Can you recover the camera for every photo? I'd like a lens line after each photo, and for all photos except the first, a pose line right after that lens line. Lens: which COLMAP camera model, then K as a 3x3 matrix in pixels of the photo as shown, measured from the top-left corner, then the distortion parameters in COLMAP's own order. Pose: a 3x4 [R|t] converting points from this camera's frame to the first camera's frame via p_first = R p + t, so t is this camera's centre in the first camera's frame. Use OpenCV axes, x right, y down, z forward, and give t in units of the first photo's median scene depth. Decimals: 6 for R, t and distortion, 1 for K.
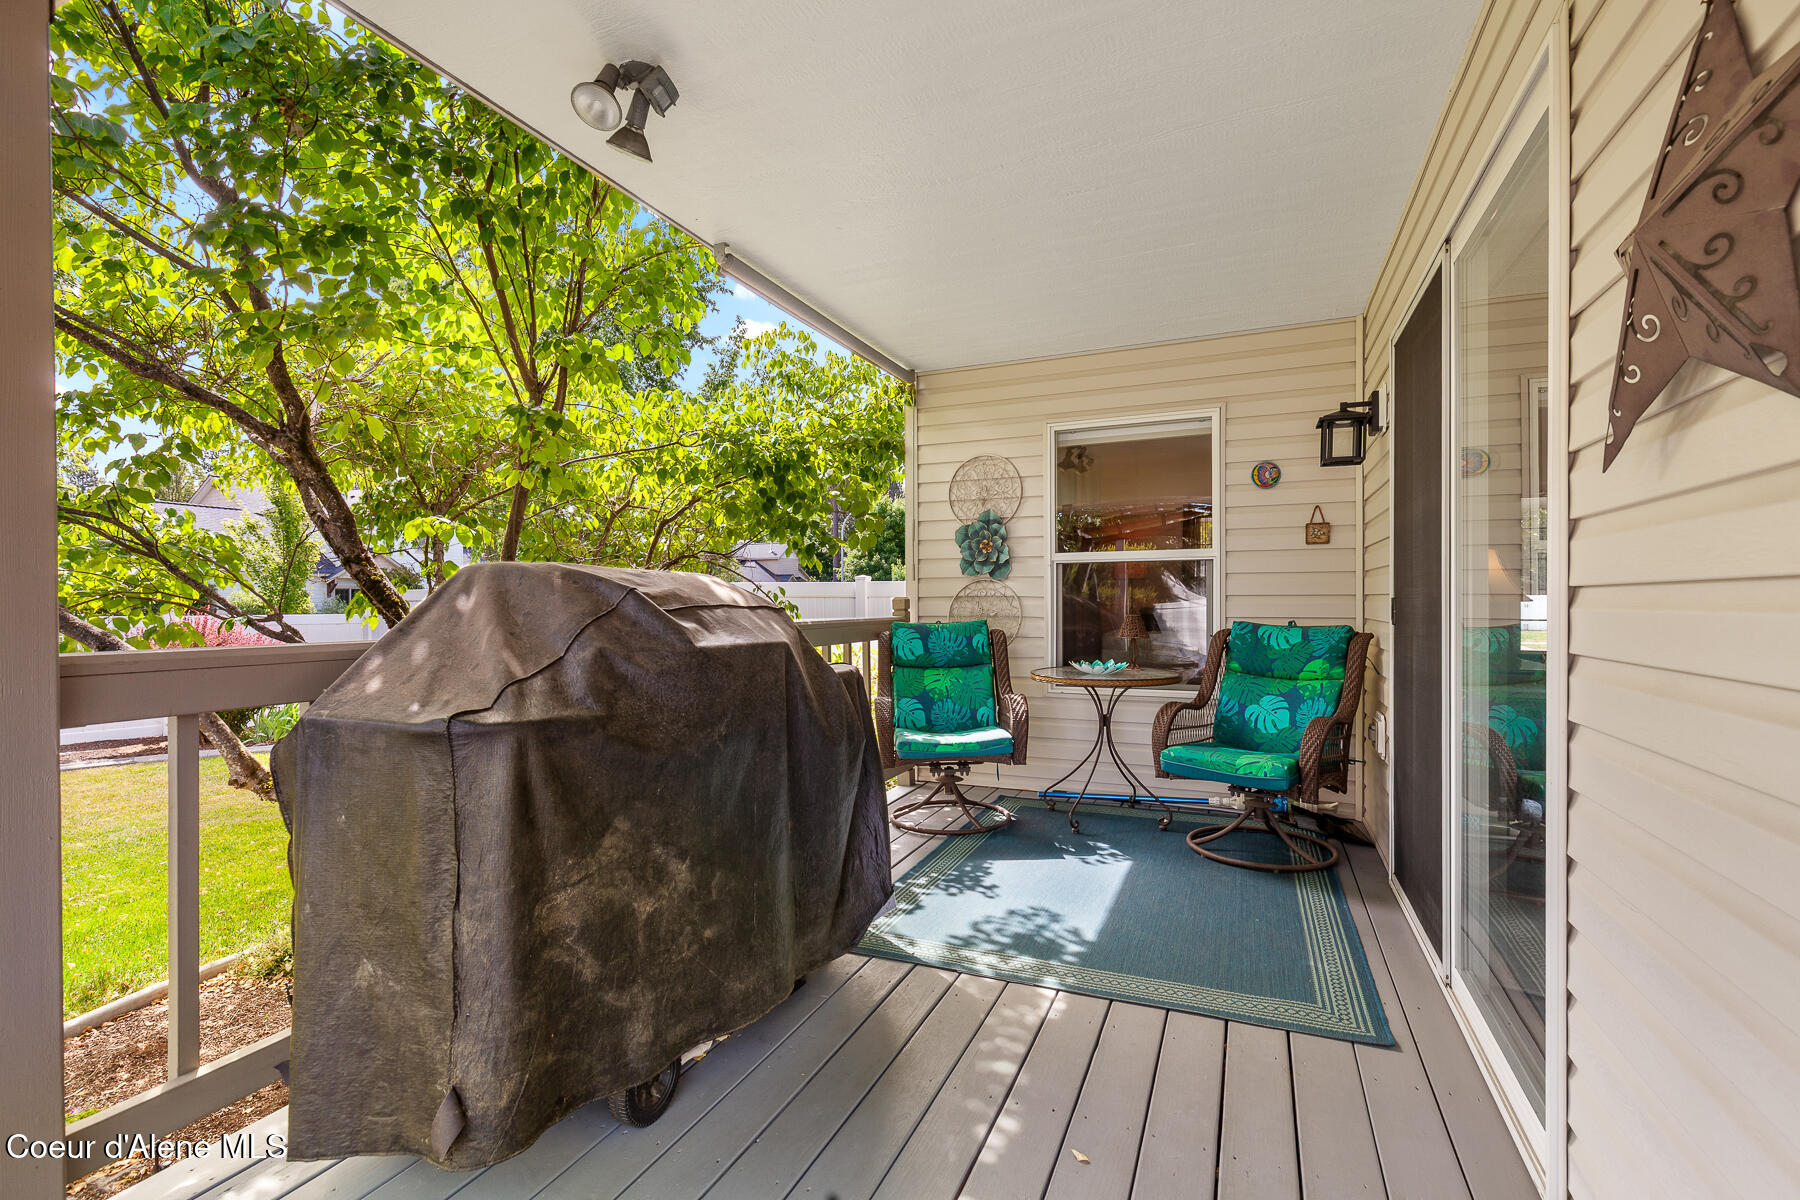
lens RADIAL K [[815.5, 0, 912.3], [0, 815.5, 601.8], [0, 0, 1]] dist [0.011325, -0.004286]
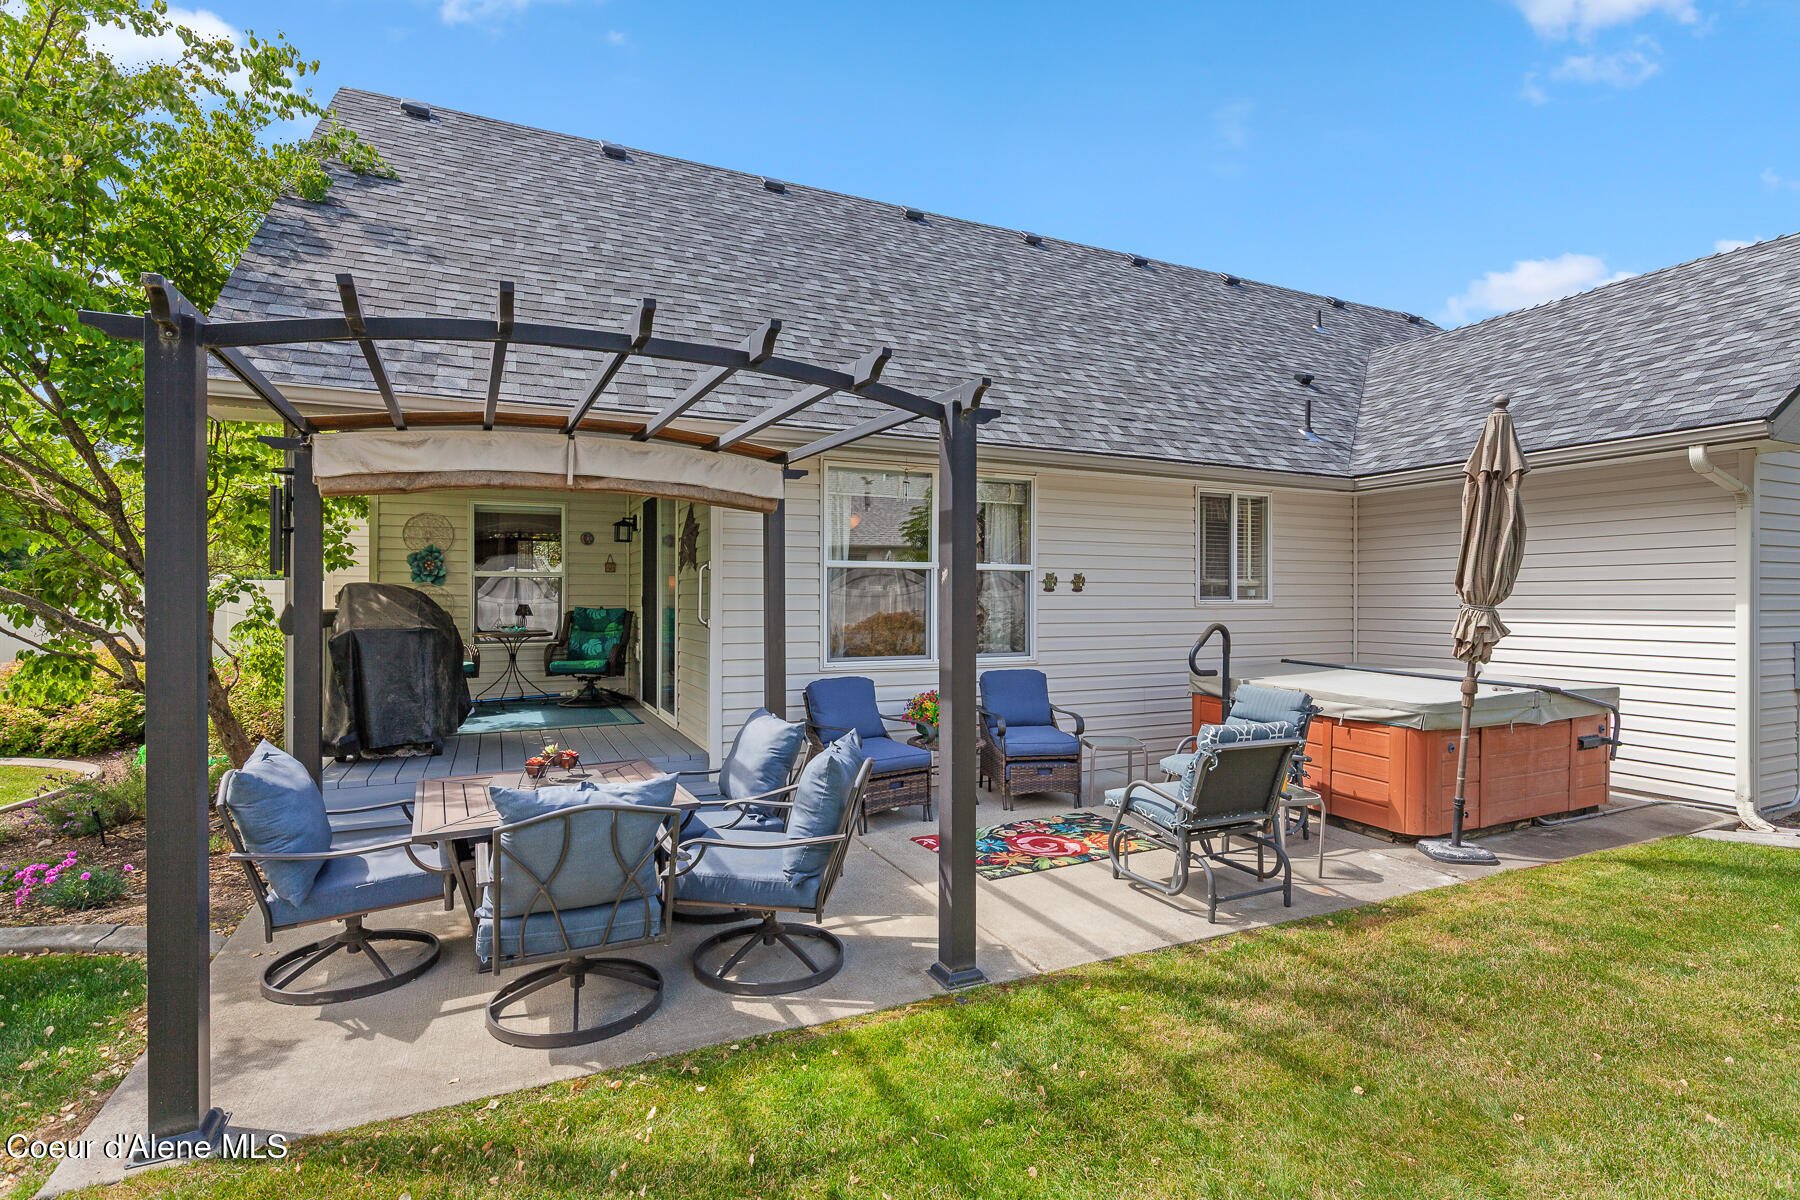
lens RADIAL K [[861.9, 0, 913.9], [0, 861.9, 598.9], [0, 0, 1]] dist [0.001077, -0.001085]
pose [[0.660092, 0.003958, 0.751175, -0.687756], [-0.001652, 0.999991, -0.003818, 0.008779], [-0.751183, 0.001280, 0.660093, -1.114279]]
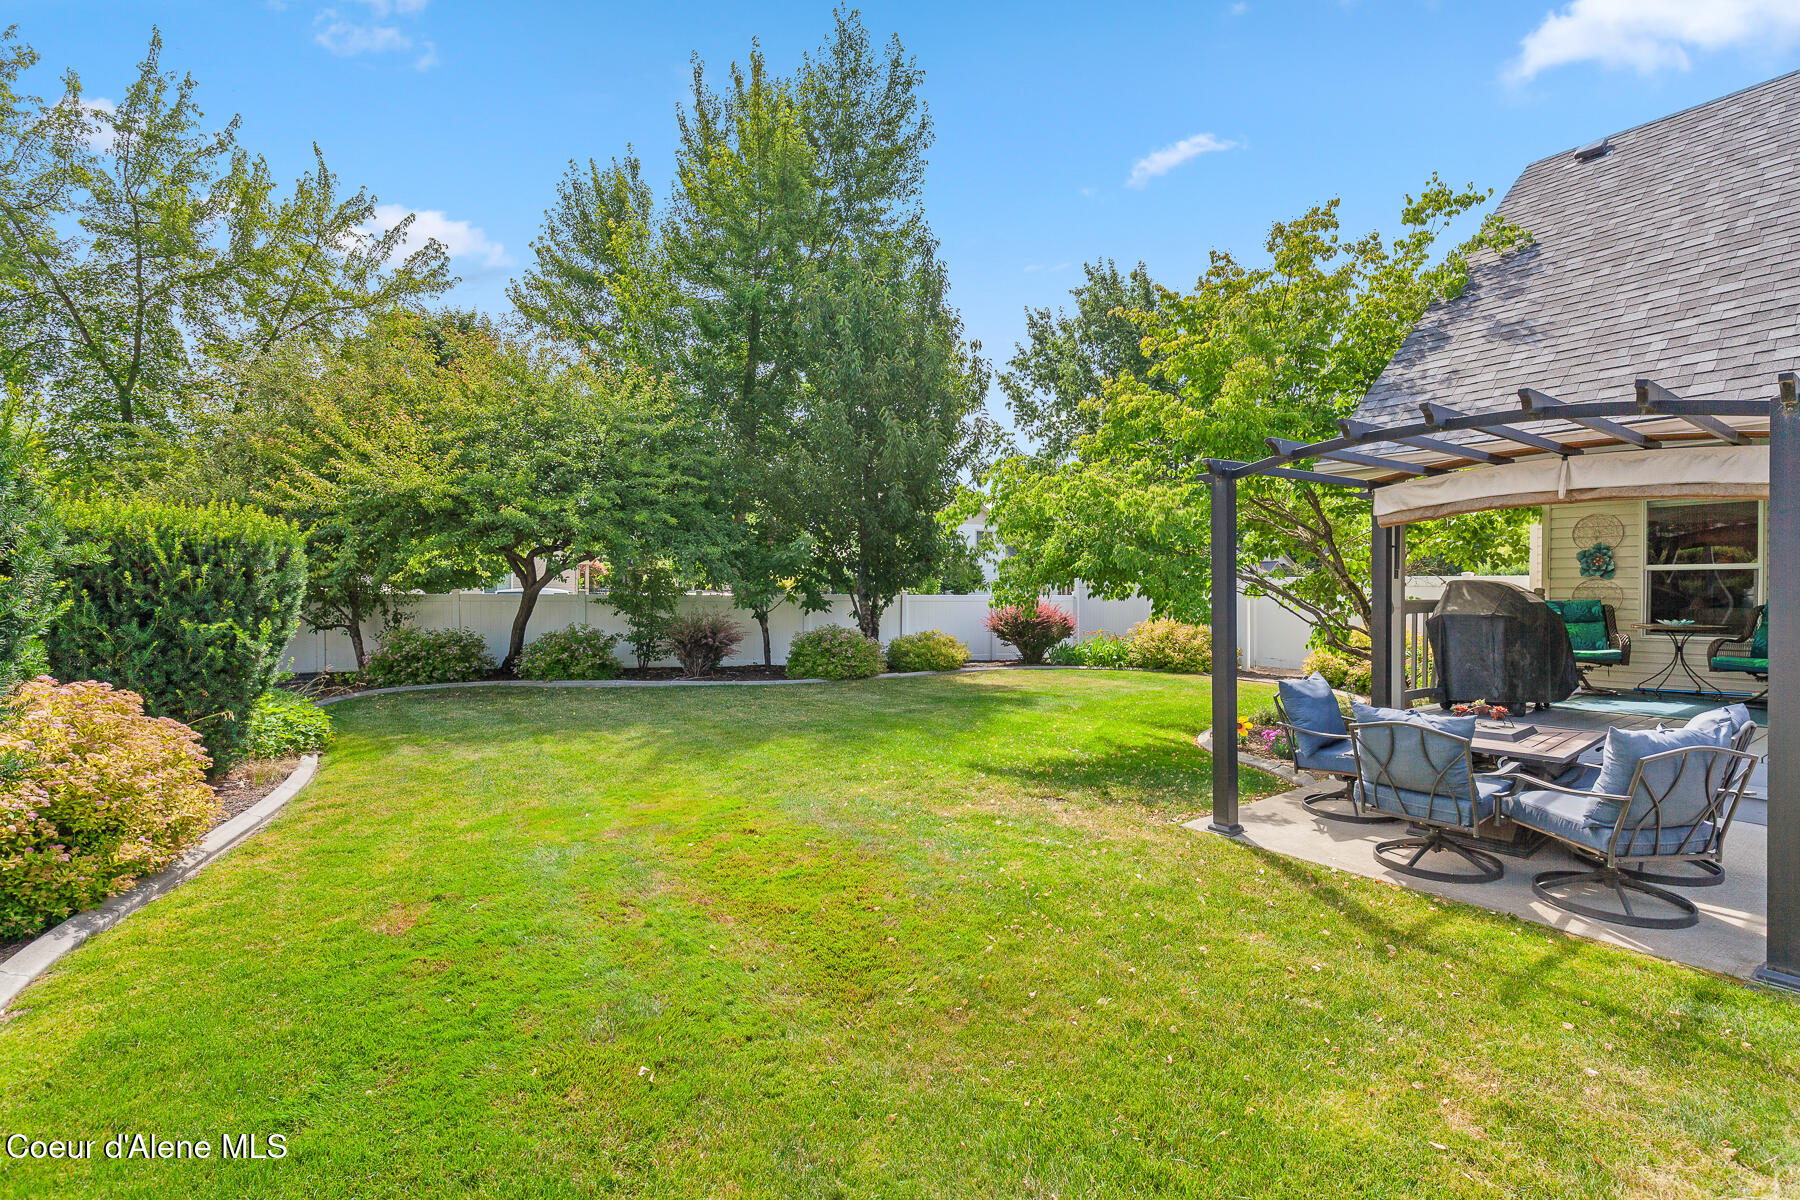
lens RADIAL K [[815.5, 0, 906.7], [0, 815.5, 598.7], [0, 0, 1]] dist [0.011325, -0.004286]
pose [[0.858049, 0.010870, -0.513453, -0.354873], [-0.004707, 0.999900, 0.013303, 0.001661], [0.513547, -0.008998, 0.858014, -1.687620]]
